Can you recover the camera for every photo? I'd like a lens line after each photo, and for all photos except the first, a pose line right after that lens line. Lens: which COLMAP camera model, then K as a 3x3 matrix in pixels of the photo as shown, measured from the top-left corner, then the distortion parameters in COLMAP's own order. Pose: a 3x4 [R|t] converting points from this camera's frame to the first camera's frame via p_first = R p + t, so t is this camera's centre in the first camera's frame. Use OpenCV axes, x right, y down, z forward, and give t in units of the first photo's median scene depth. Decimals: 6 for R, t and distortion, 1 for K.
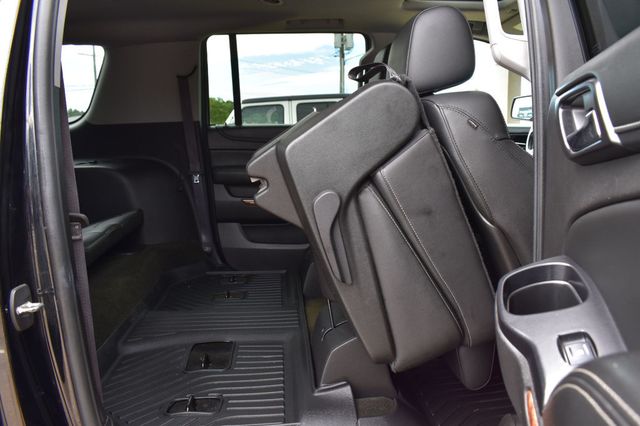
lens RADIAL K [[497.3, 0, 320.0], [0, 497.3, 213.0], [0, 0, 1]] dist [-0.086427, 0.001045]
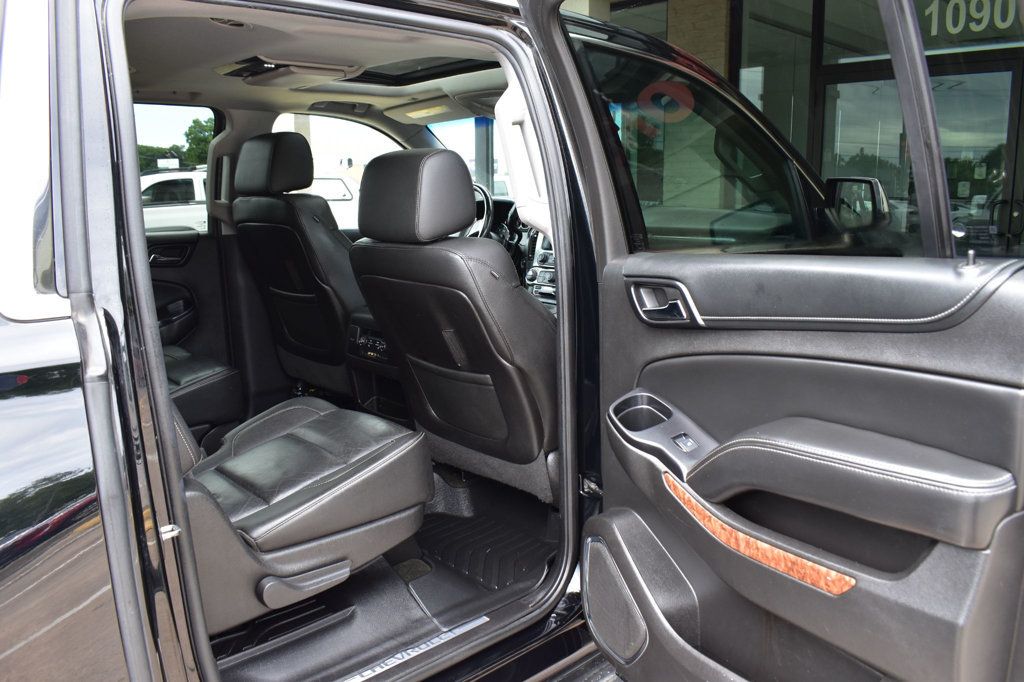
lens RADIAL K [[800.7, 0, 512.0], [0, 800.7, 341.0], [0, 0, 1]] dist [-0.091352, 0.008476]
pose [[0.780243, -0.103531, 0.616849, -0.874485], [0.088130, 0.994564, 0.055452, -0.152478], [-0.619237, 0.011097, 0.785126, -0.445799]]
